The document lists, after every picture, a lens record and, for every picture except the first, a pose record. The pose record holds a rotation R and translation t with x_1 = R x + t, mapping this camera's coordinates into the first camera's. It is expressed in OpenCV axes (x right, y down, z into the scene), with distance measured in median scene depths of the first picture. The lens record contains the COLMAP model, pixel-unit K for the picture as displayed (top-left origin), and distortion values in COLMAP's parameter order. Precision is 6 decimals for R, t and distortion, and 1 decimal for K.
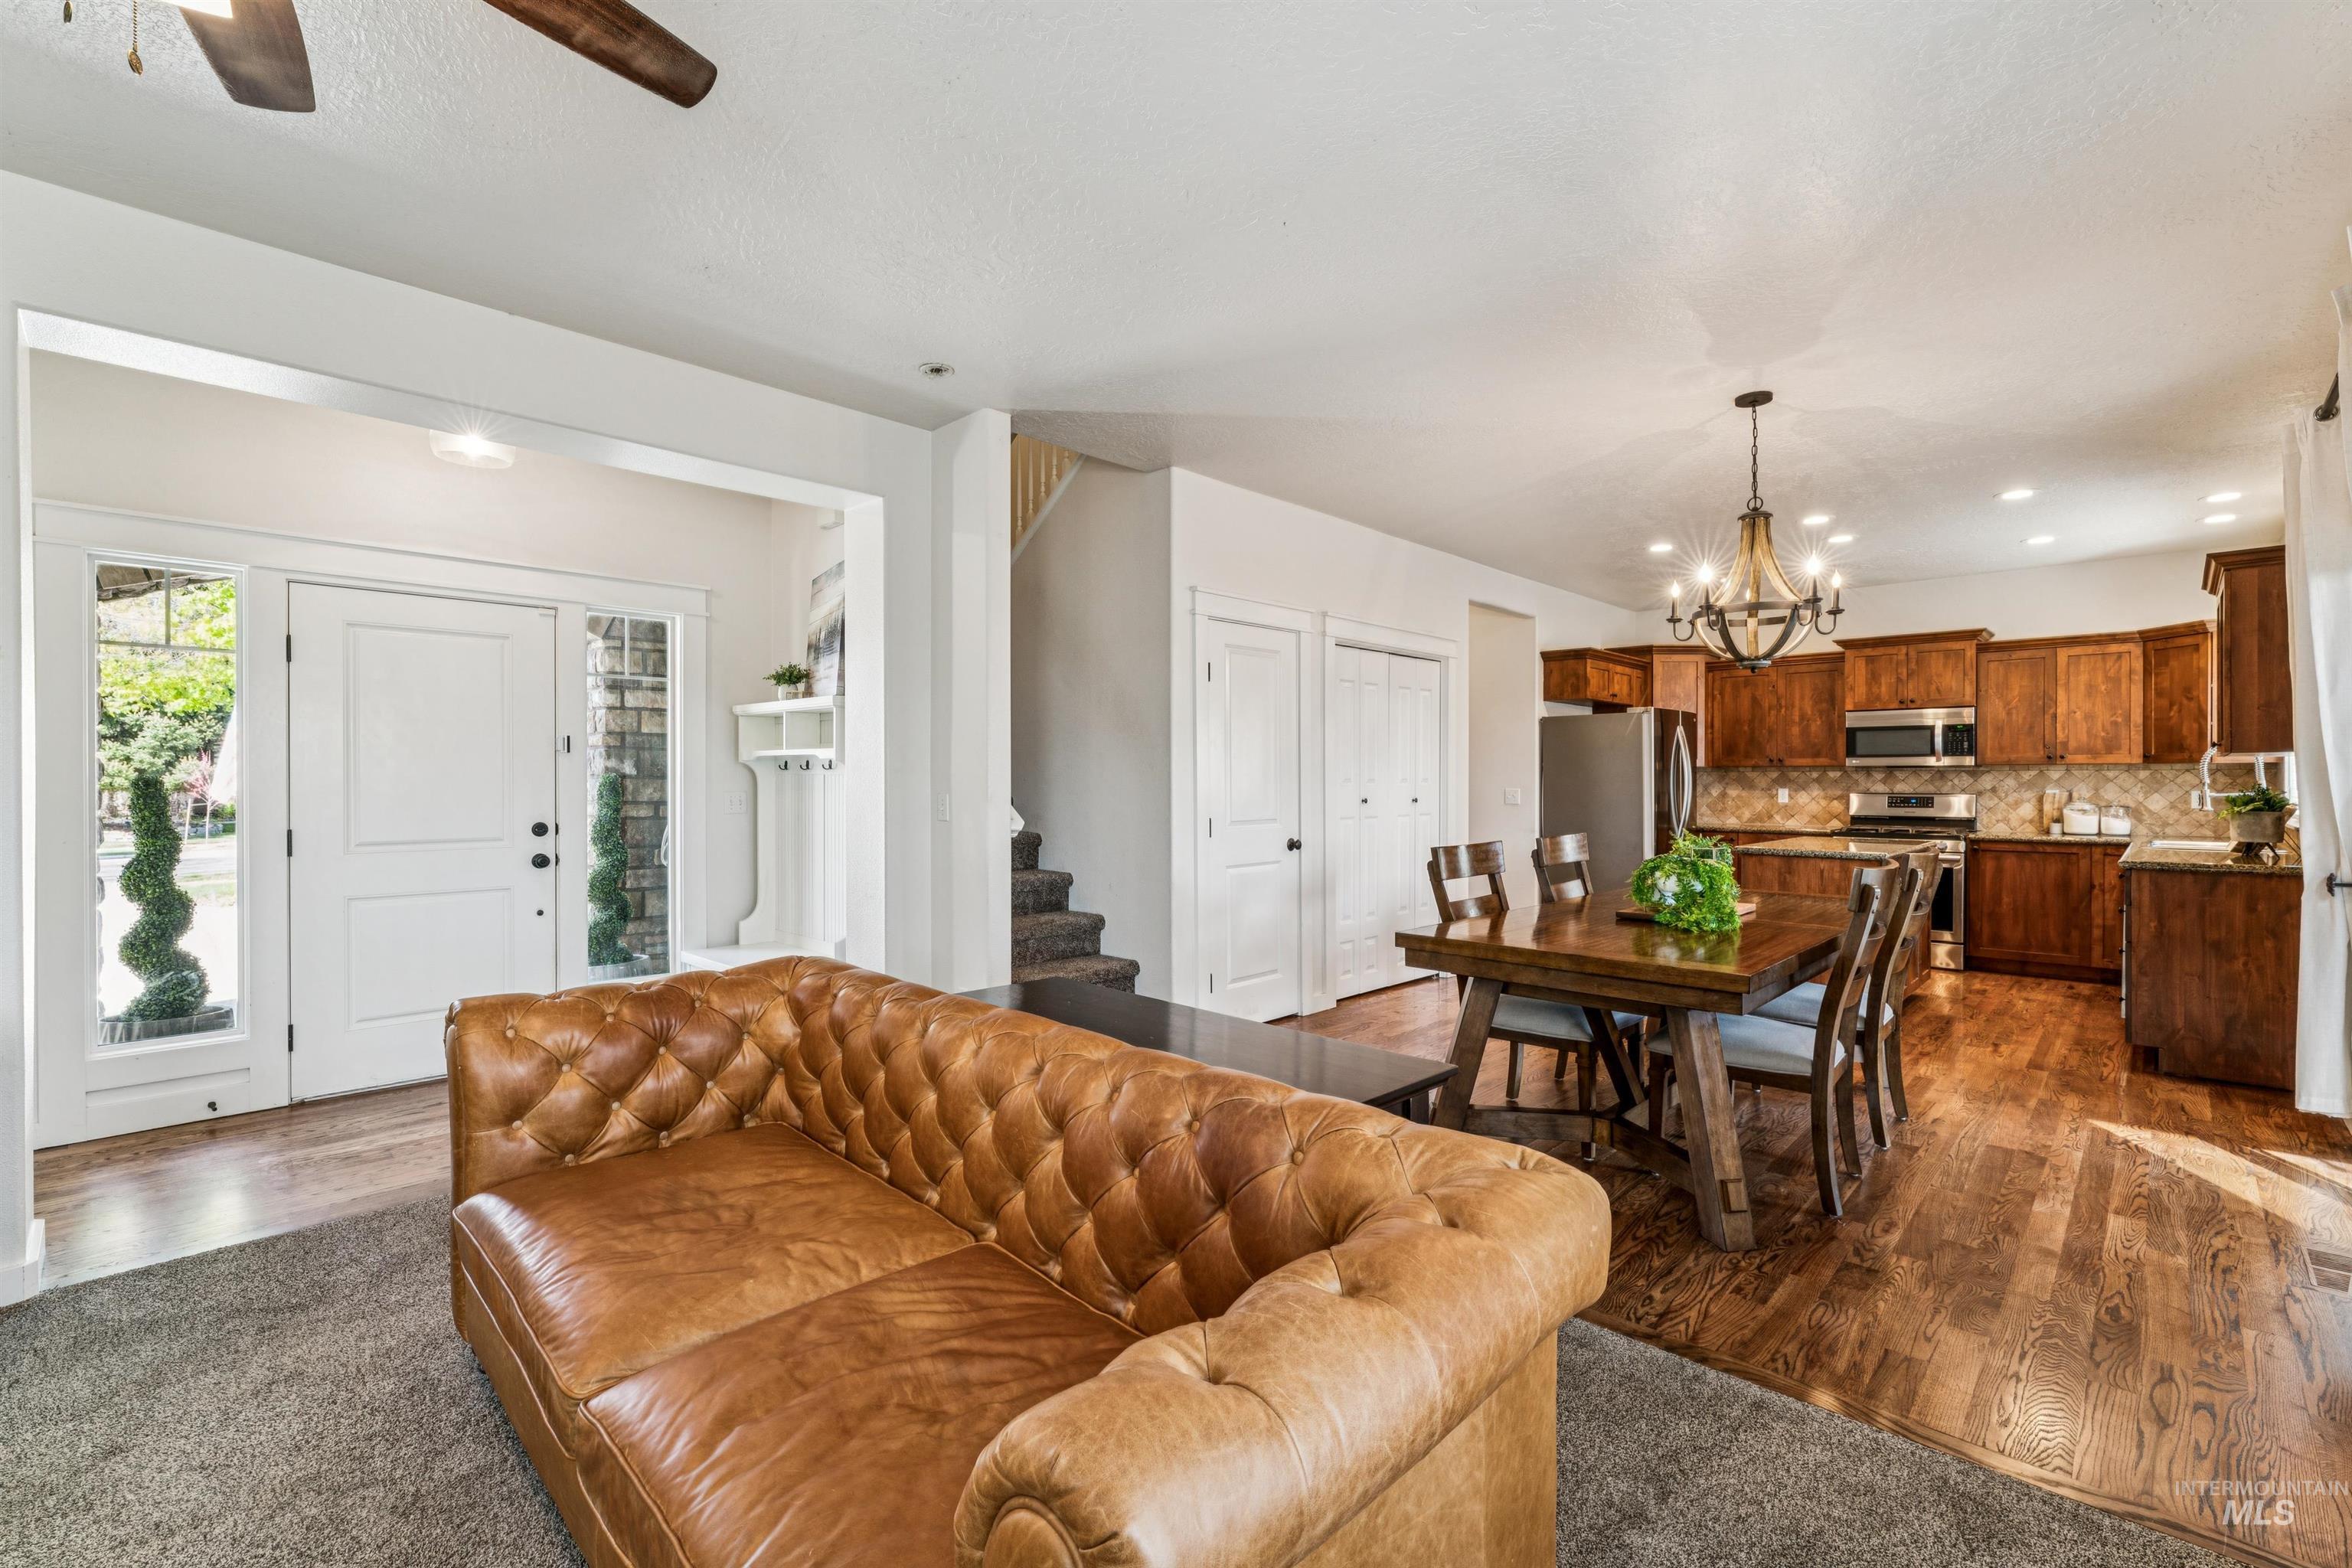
lens RADIAL K [[1022.4, 0, 1177.8], [0, 1022.4, 783.7], [0, 0, 1]] dist [-0.007757, 0.002878]
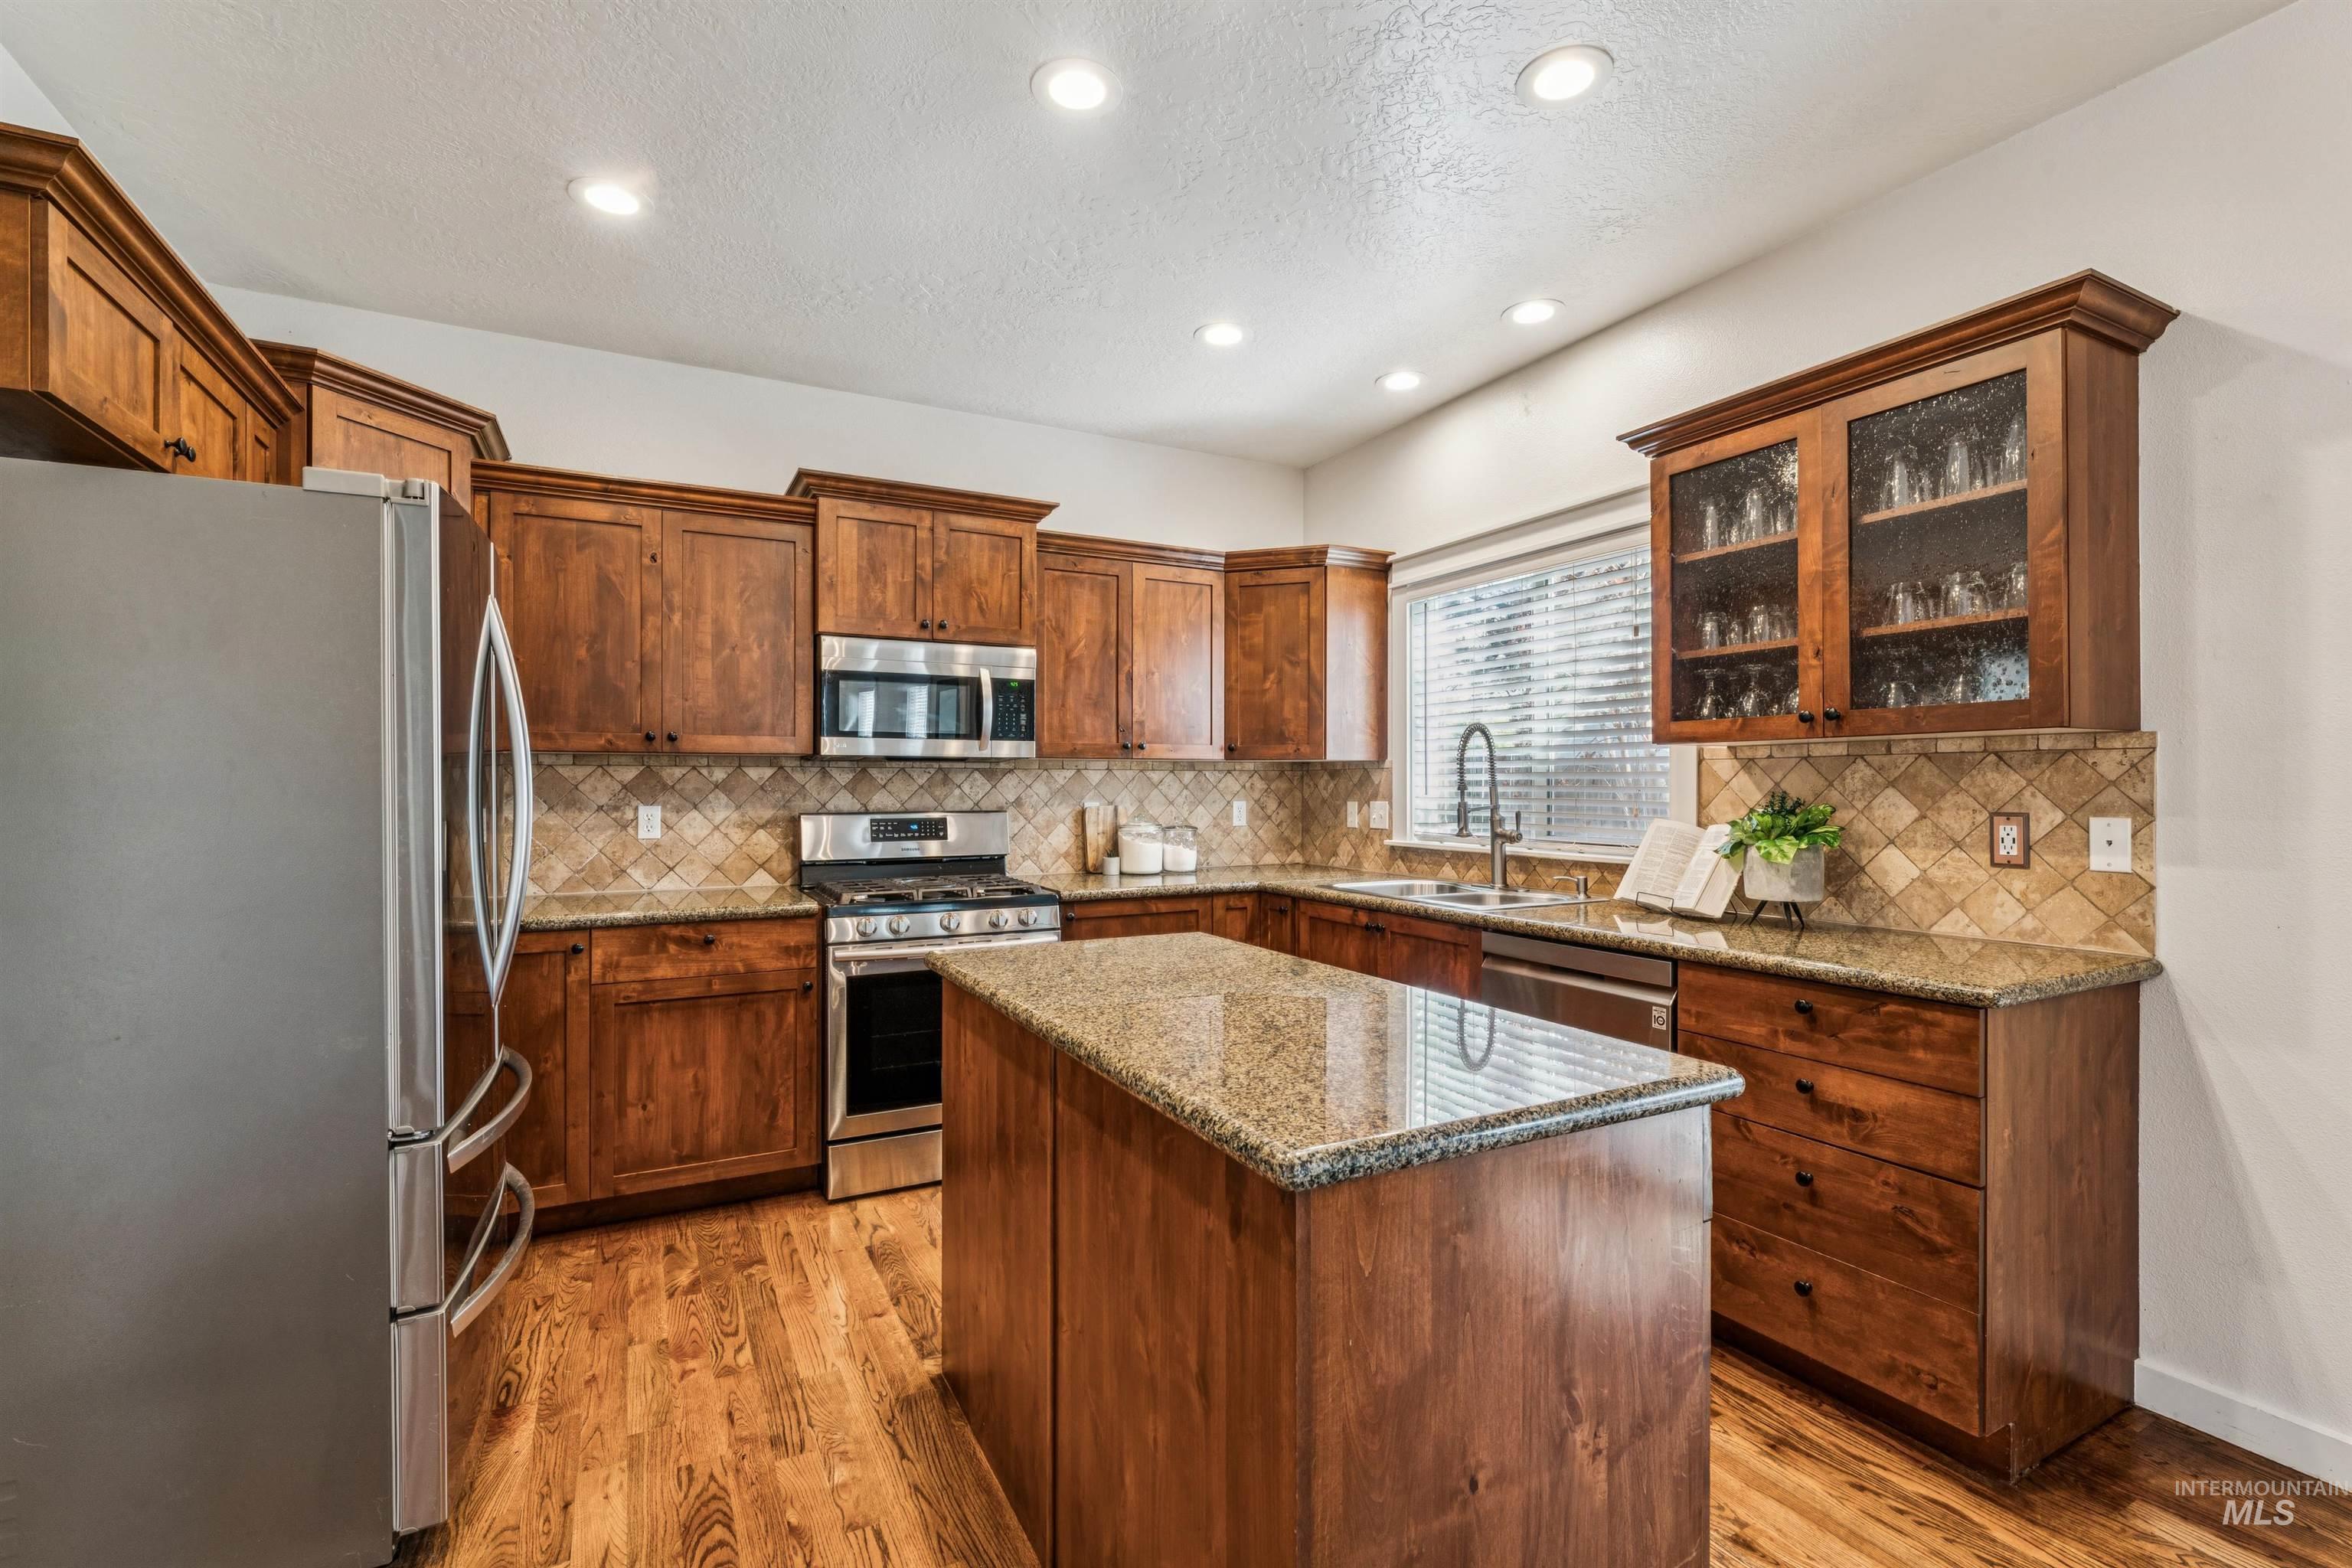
lens RADIAL K [[1022.4, 0, 1184.2], [0, 1022.4, 789.2], [0, 0, 1]] dist [-0.007757, 0.002878]
pose [[0.308581, -0.005104, 0.951184, 0.313569], [0.003769, 0.999984, 0.004143, -0.003909], [-0.951191, 0.002307, 0.308596, 0.807413]]
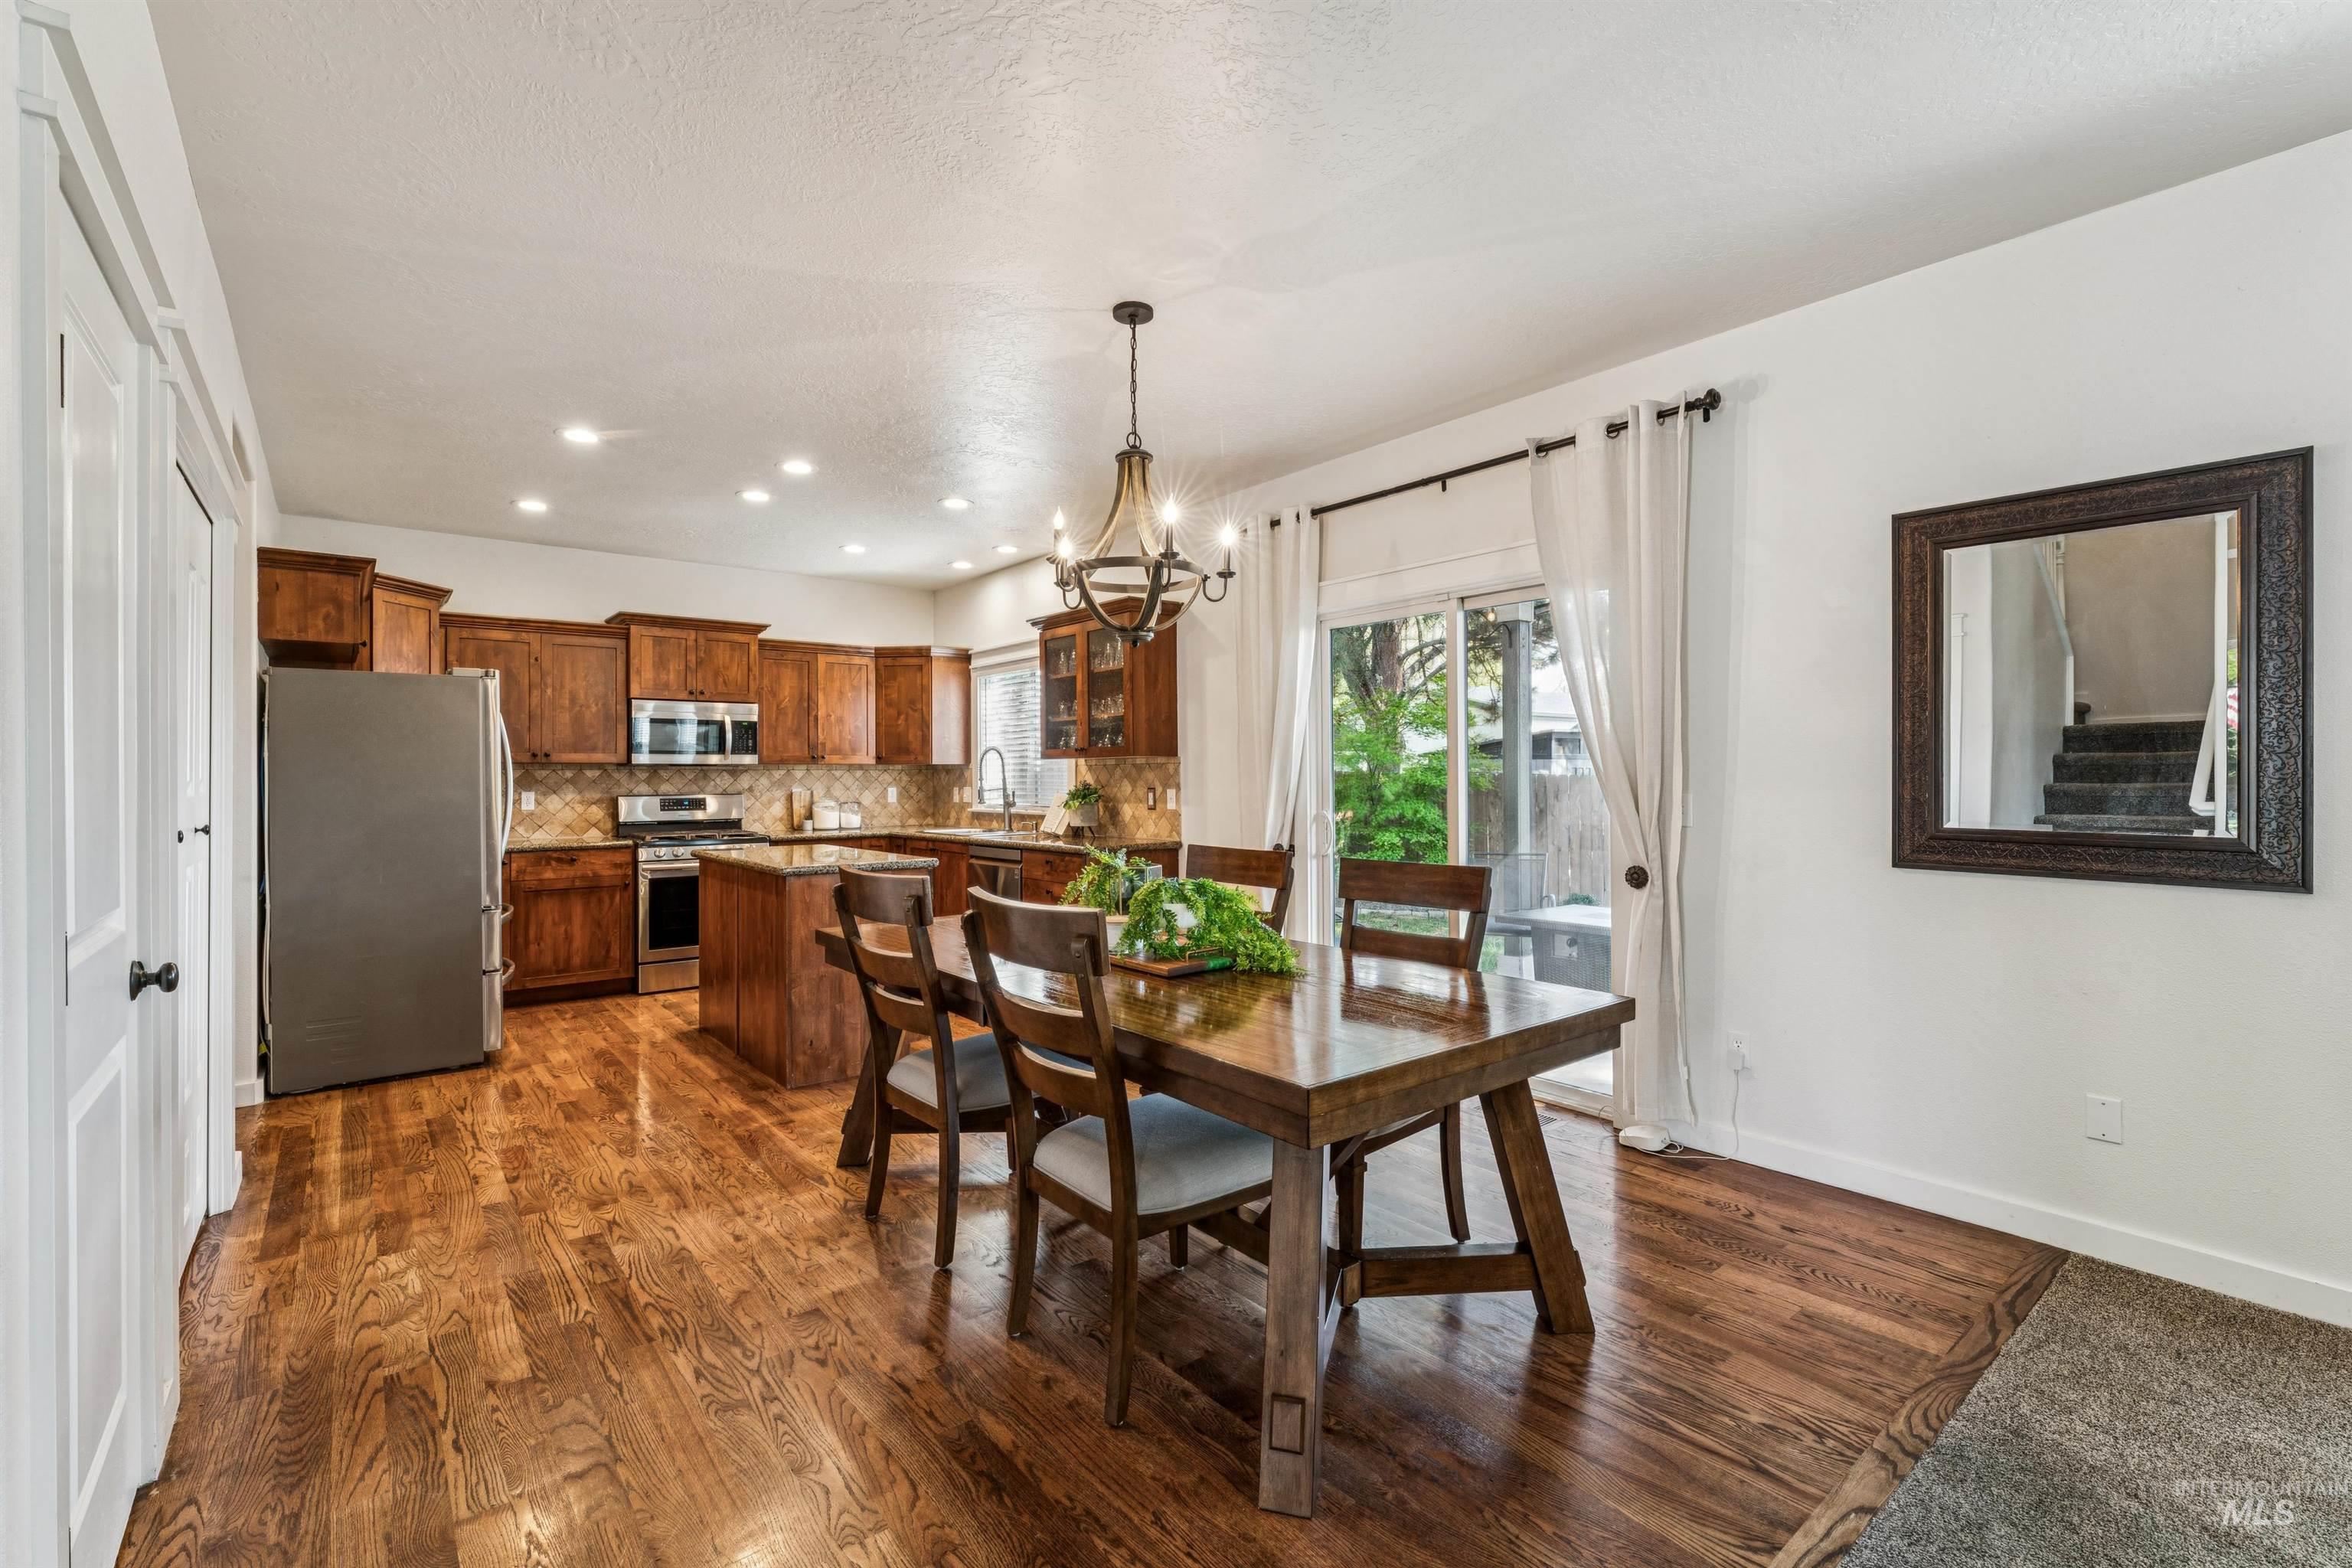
lens RADIAL K [[1022.4, 0, 1185.4], [0, 1022.4, 773.2], [0, 0, 1]] dist [-0.007757, 0.002878]
pose [[0.116358, 0.001852, 0.993206, -0.144840], [0.009004, 0.999955, -0.002920, -0.003180], [-0.993167, 0.009282, 0.116336, 0.512617]]
